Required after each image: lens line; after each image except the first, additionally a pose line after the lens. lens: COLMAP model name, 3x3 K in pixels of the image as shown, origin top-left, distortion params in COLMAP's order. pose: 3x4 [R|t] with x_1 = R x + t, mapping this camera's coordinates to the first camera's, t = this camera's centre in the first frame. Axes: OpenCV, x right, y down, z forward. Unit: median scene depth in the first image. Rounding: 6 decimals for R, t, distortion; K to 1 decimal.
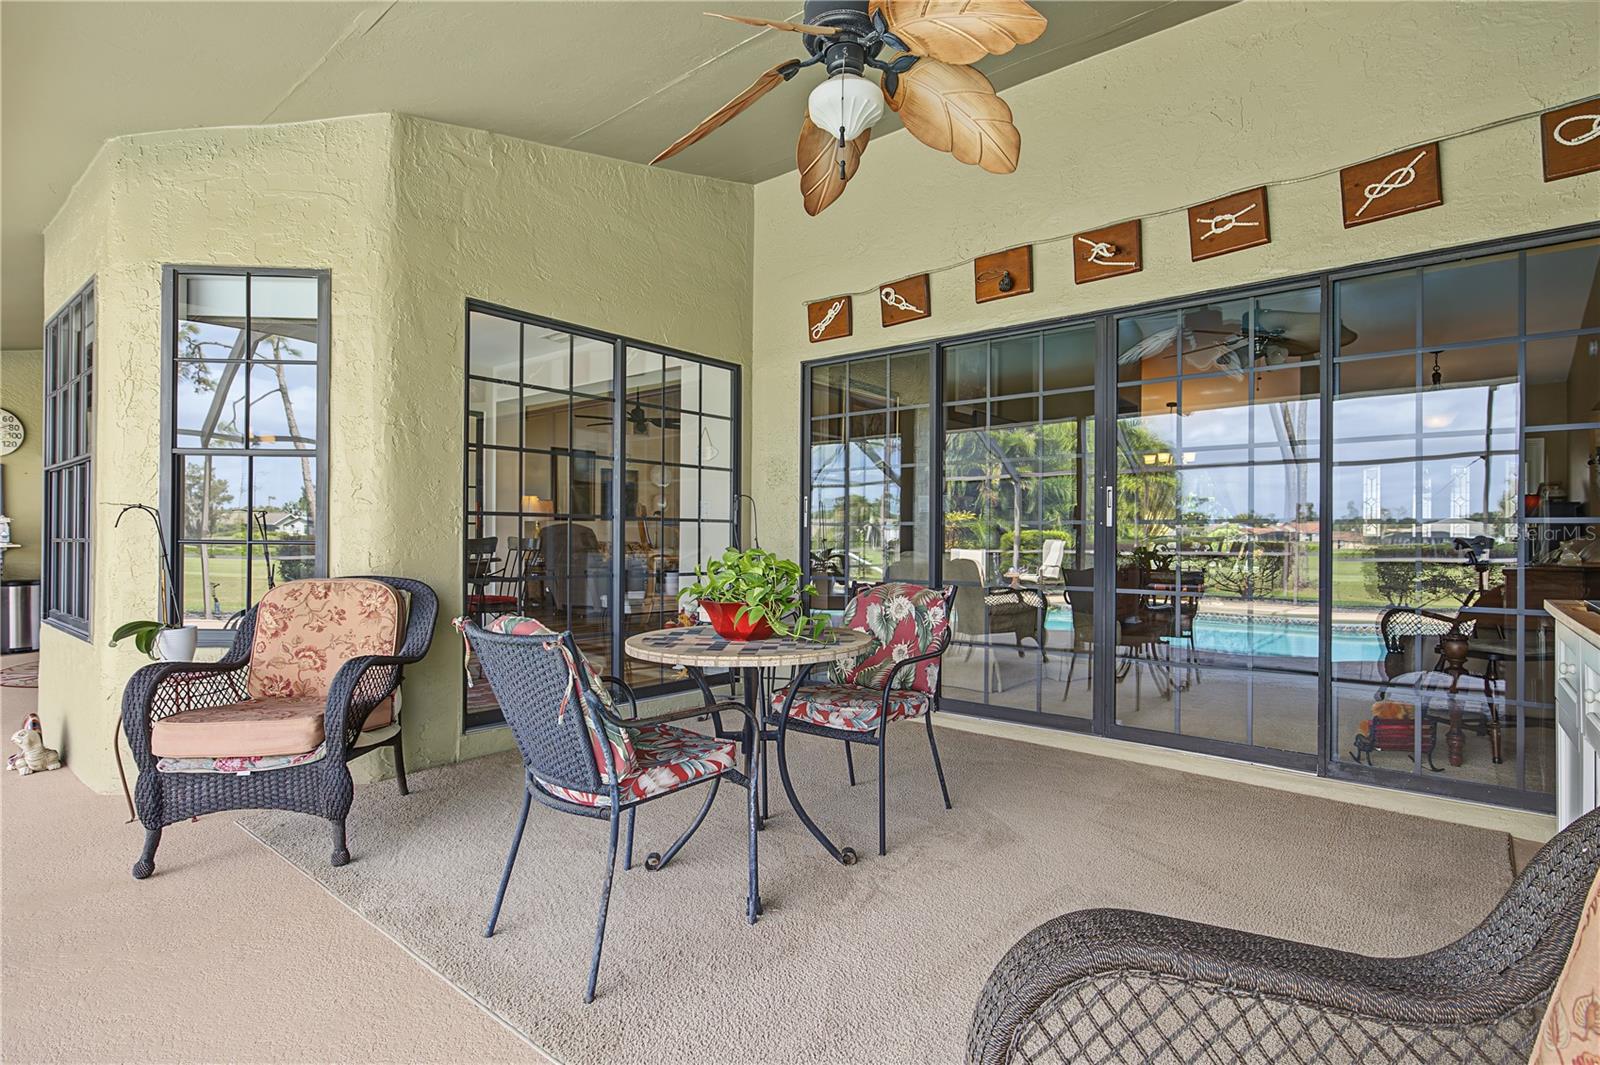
lens RADIAL K [[796.2, 0, 794.9], [0, 796.2, 531.4], [0, 0, 1]] dist [0.000041, 0.000384]
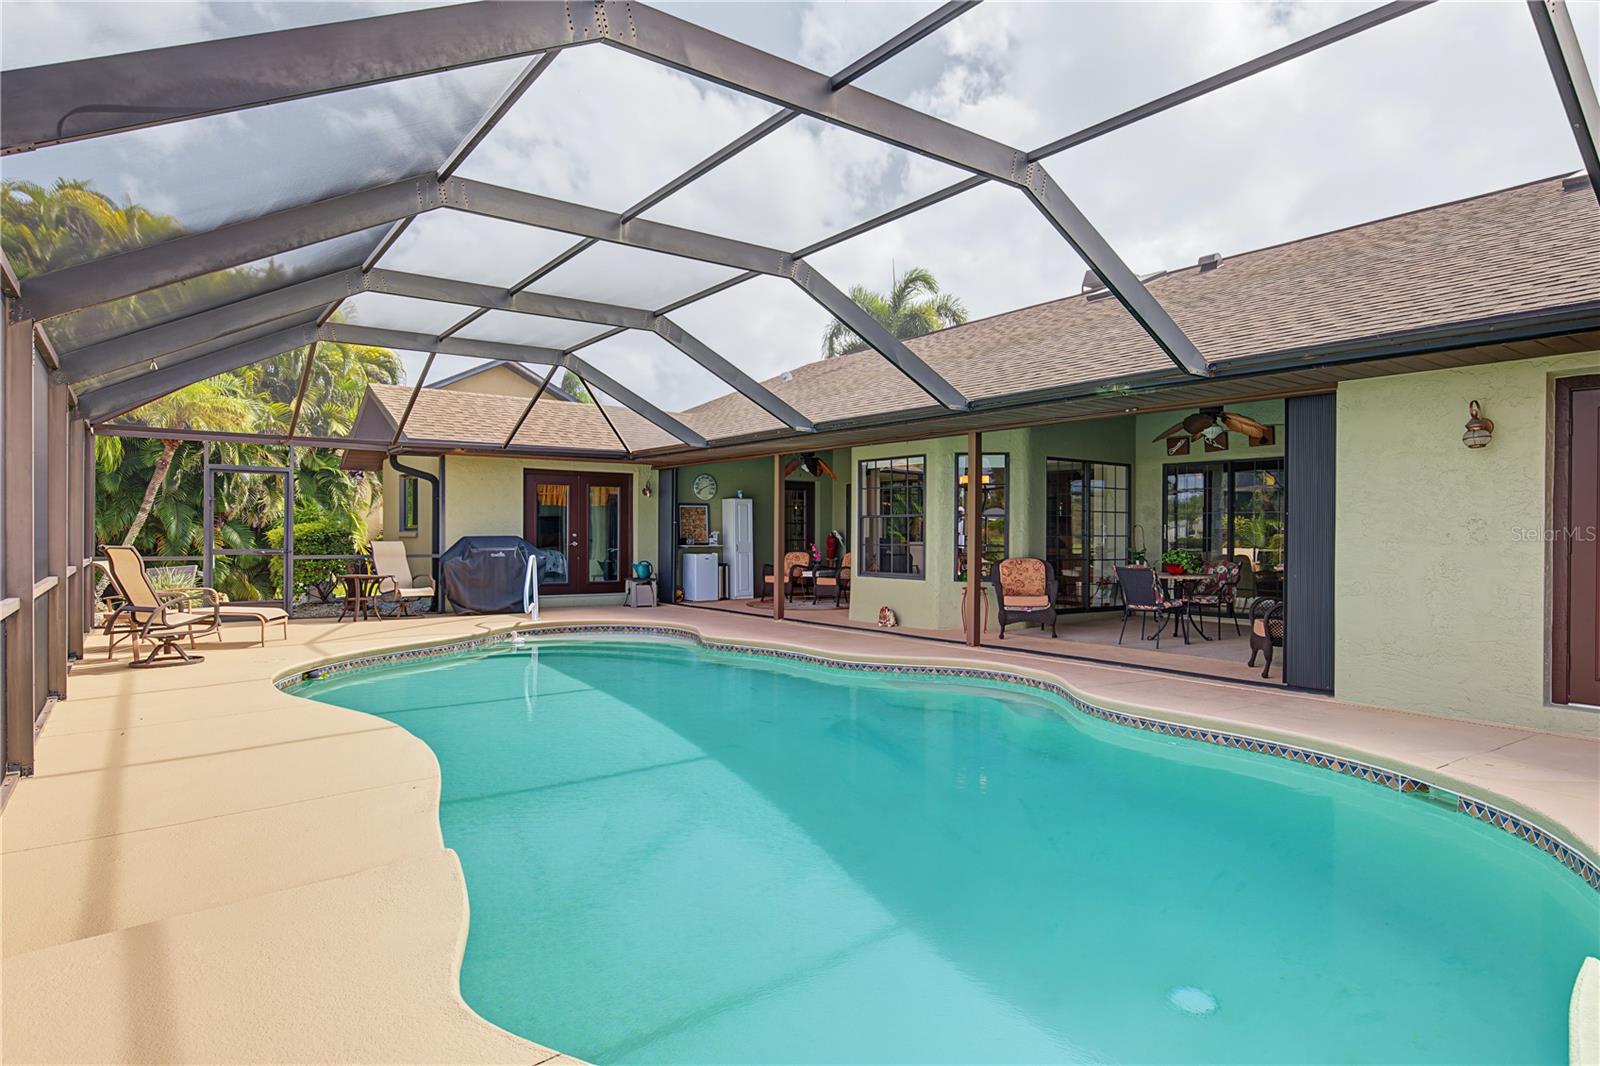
lens RADIAL K [[899.8, 0, 802.1], [0, 899.8, 537.1], [0, 0, 1]] dist [-0.000735, 0.000282]
pose [[0.973903, 0.001164, -0.226960, -0.523054], [0.001347, 0.999940, 0.010911, -0.050269], [0.226959, -0.010932, 0.973843, -2.171868]]
